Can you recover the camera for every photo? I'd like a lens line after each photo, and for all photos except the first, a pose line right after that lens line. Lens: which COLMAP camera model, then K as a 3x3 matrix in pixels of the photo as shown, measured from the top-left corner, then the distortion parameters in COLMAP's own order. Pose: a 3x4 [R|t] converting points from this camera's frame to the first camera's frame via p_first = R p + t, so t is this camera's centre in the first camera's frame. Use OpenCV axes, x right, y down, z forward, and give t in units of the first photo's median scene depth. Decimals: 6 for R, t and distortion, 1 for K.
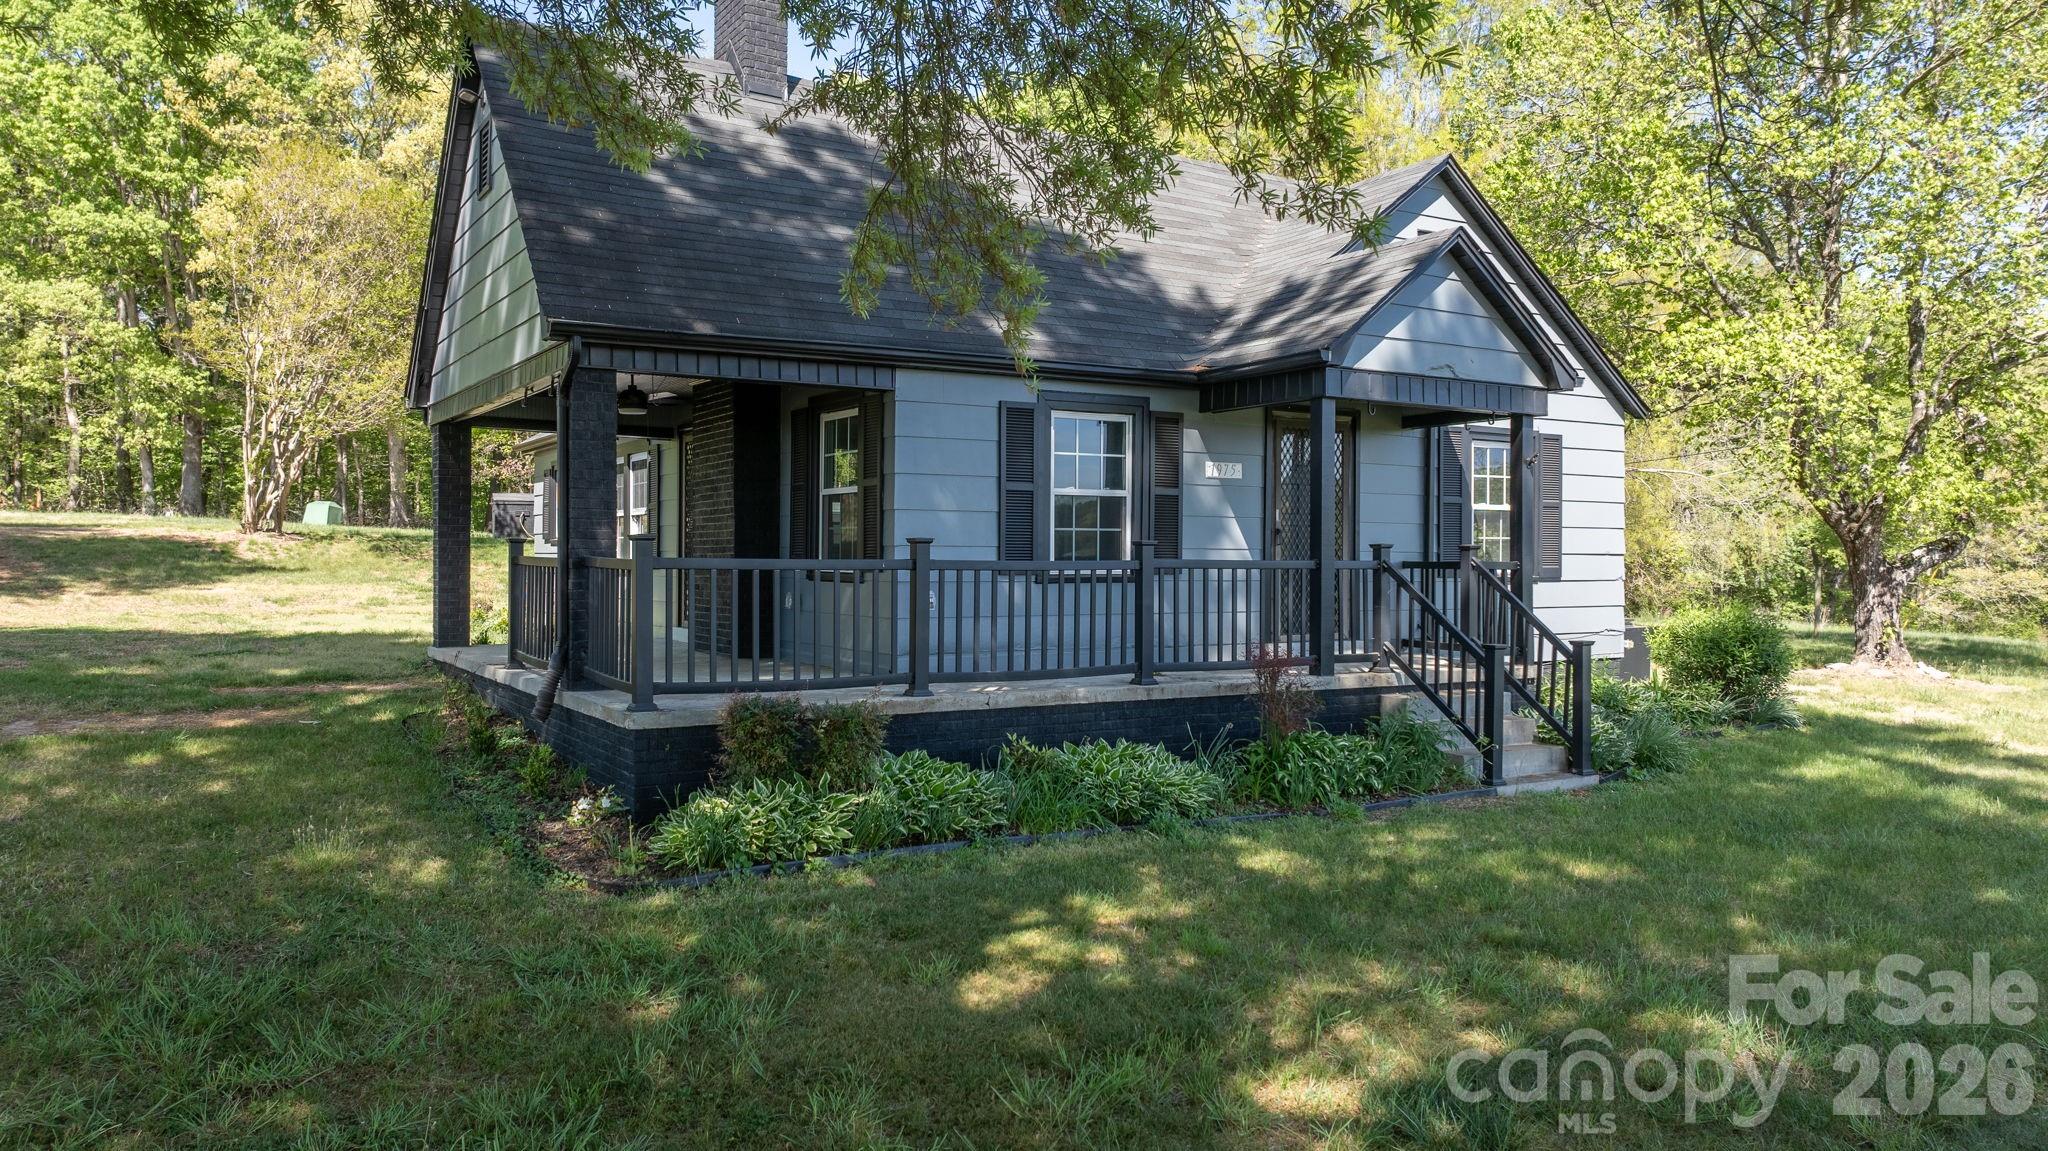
lens RADIAL K [[1471.7, 0, 1024.0], [0, 1471.7, 575.5], [0, 0, 1]] dist [-0.020716, -0.003127]
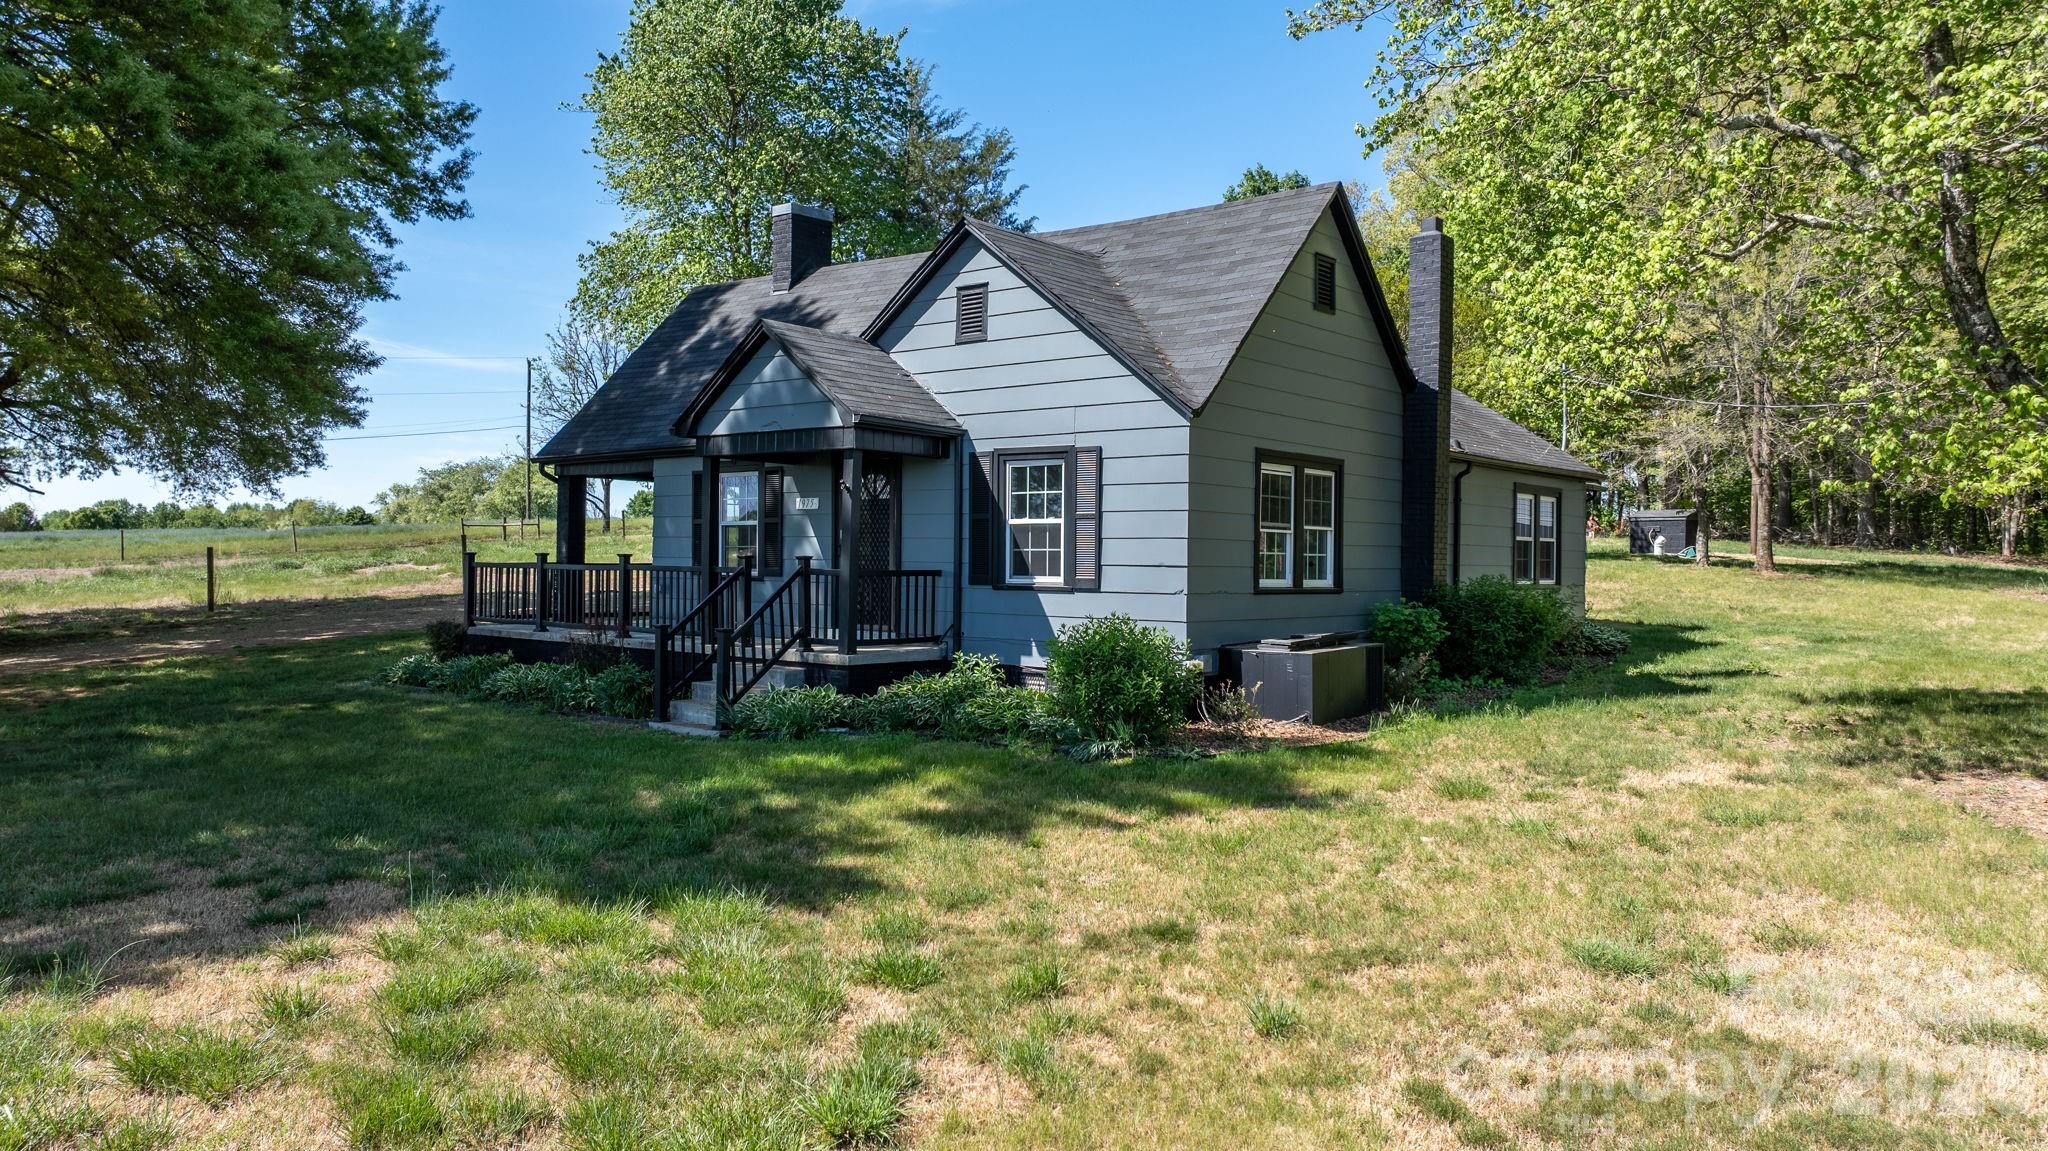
lens RADIAL K [[1471.7, 0, 1024.0], [0, 1471.7, 575.5], [0, 0, 1]] dist [-0.020716, -0.003127]
pose [[0.320906, 0.010063, -0.947057, 1.542581], [-0.021497, 0.999763, 0.003339, -0.011776], [0.946867, 0.019287, 0.321047, 0.745987]]
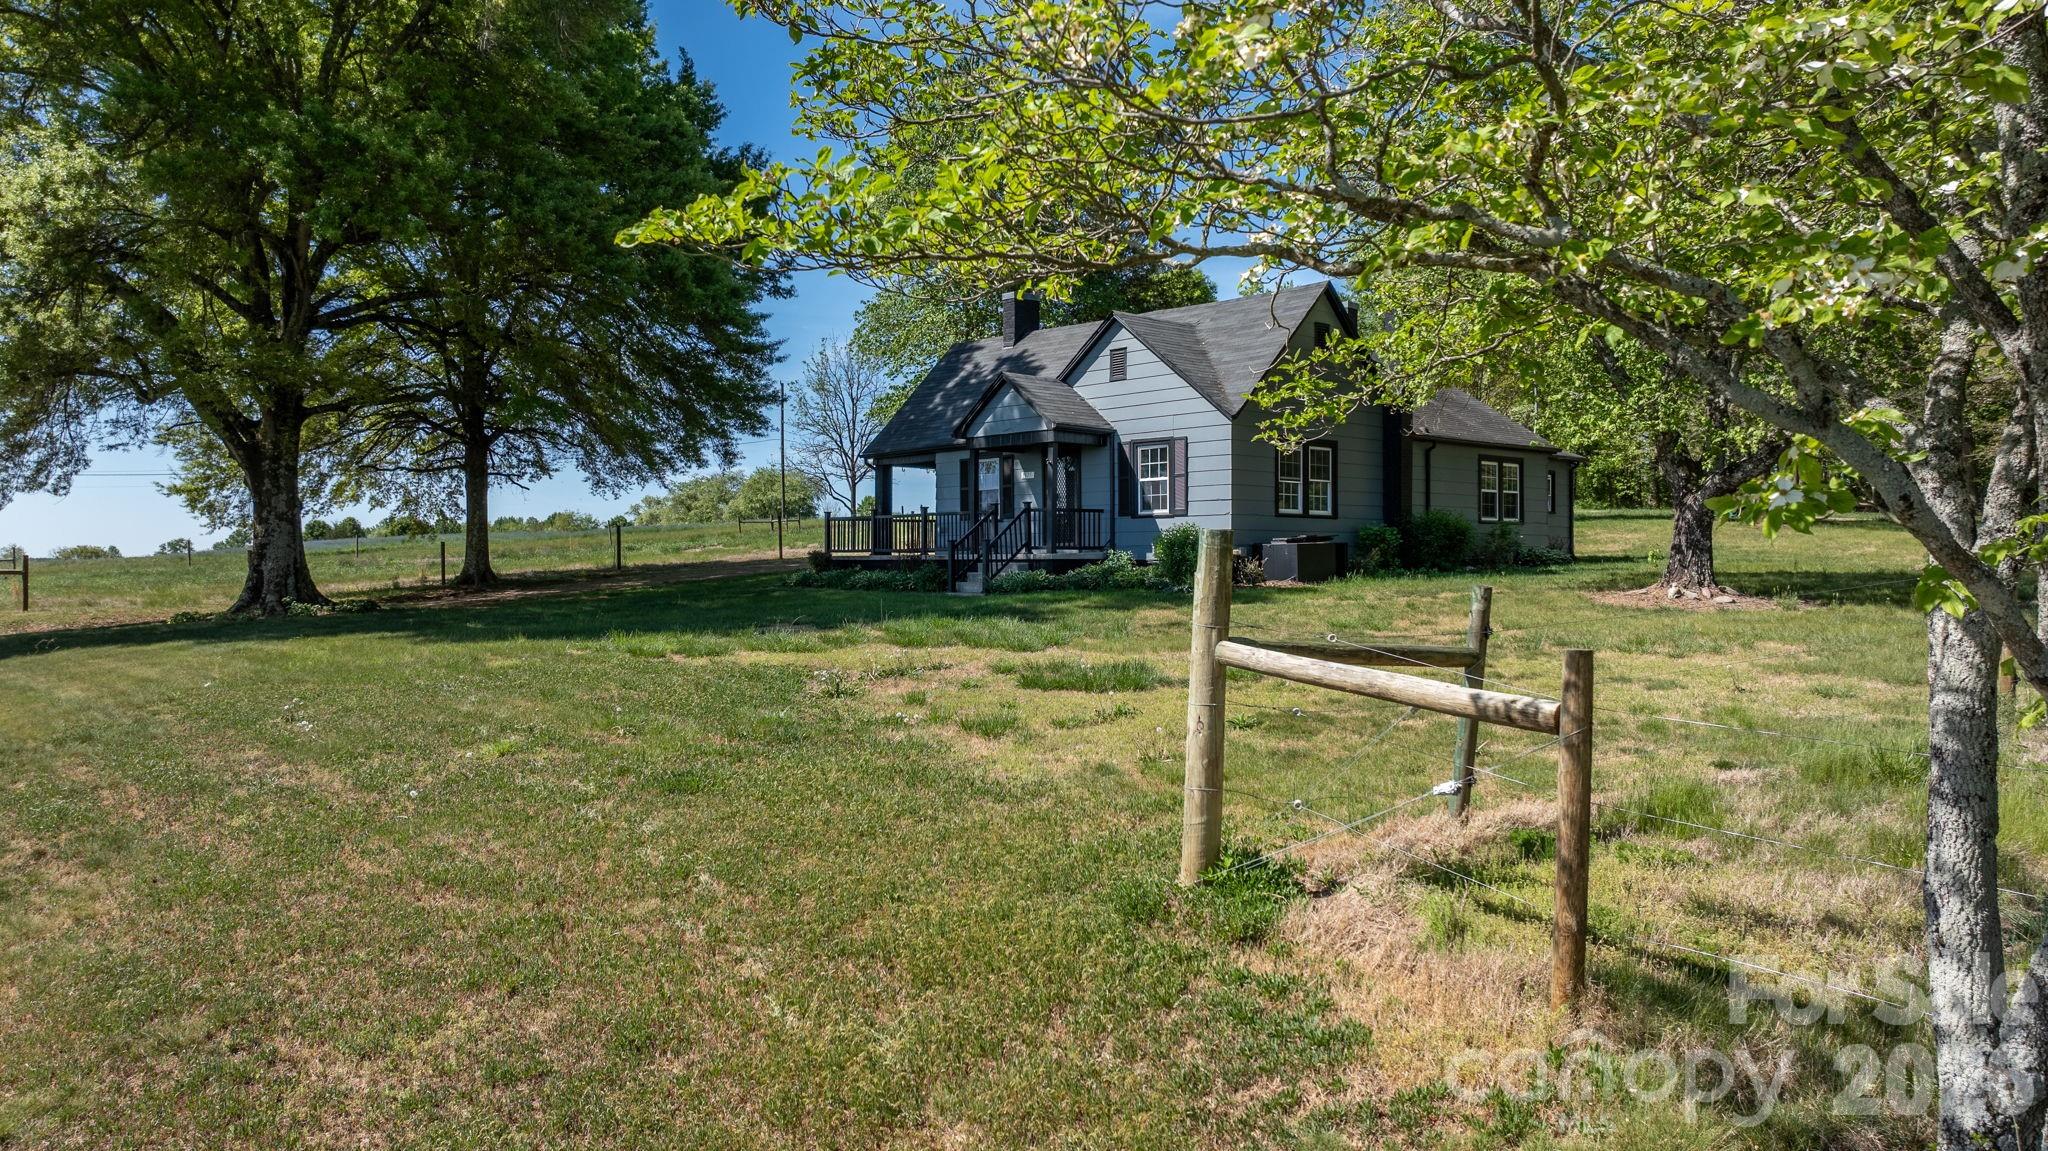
lens RADIAL K [[1471.7, 0, 1024.0], [0, 1471.7, 575.5], [0, 0, 1]] dist [-0.020716, -0.003127]
pose [[0.182867, 0.004014, -0.983129, 2.539907], [-0.005691, 0.999979, 0.003025, 0.087636], [0.983121, 0.005041, 0.182886, 0.548590]]
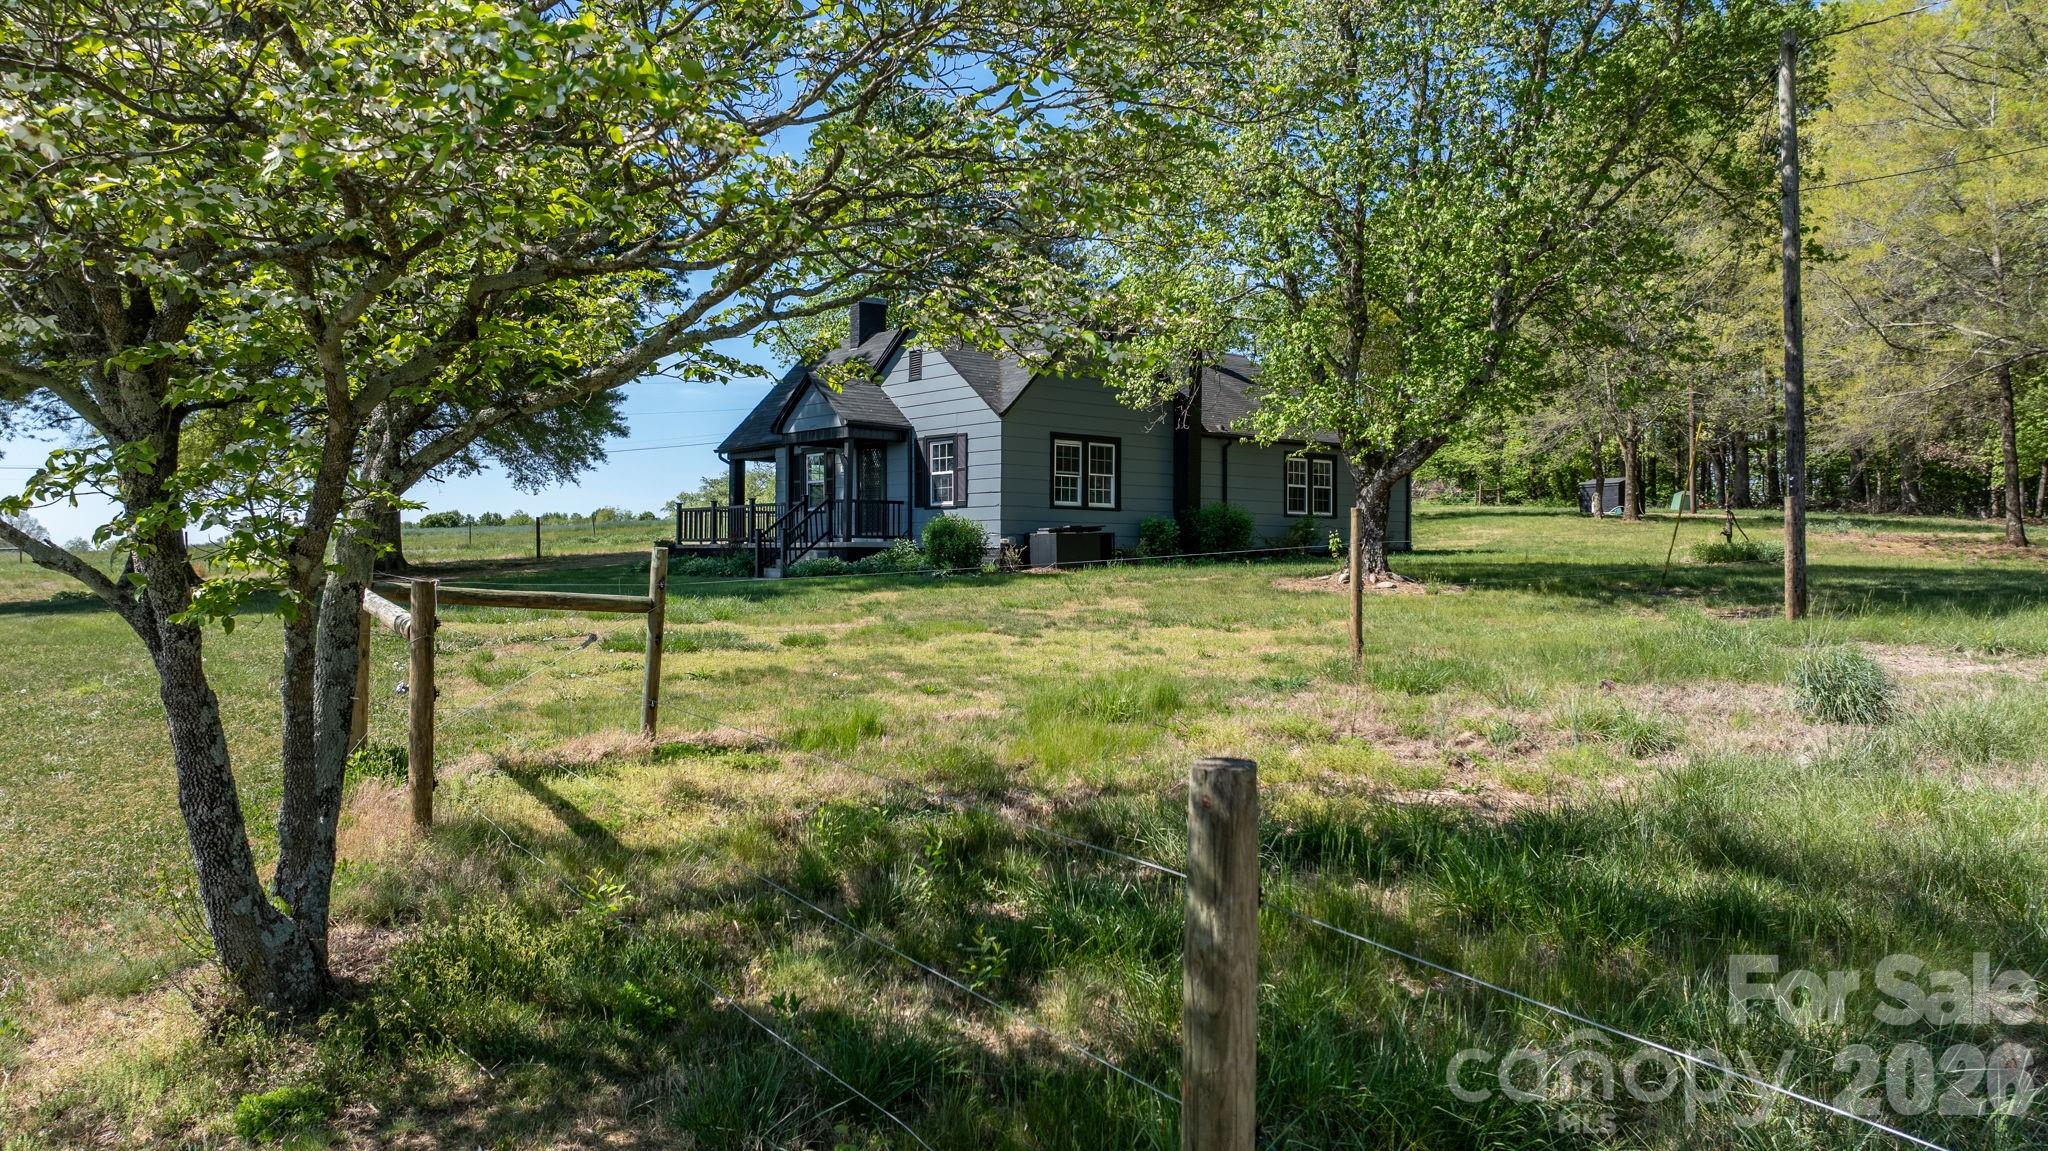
lens RADIAL K [[1471.7, 0, 1024.0], [0, 1471.7, 575.5], [0, 0, 1]] dist [-0.020716, -0.003127]
pose [[0.145723, 0.005615, -0.989309, 2.765154], [-0.013983, 0.999896, 0.003616, 0.103560], [0.989227, 0.013306, 0.145786, 0.937107]]
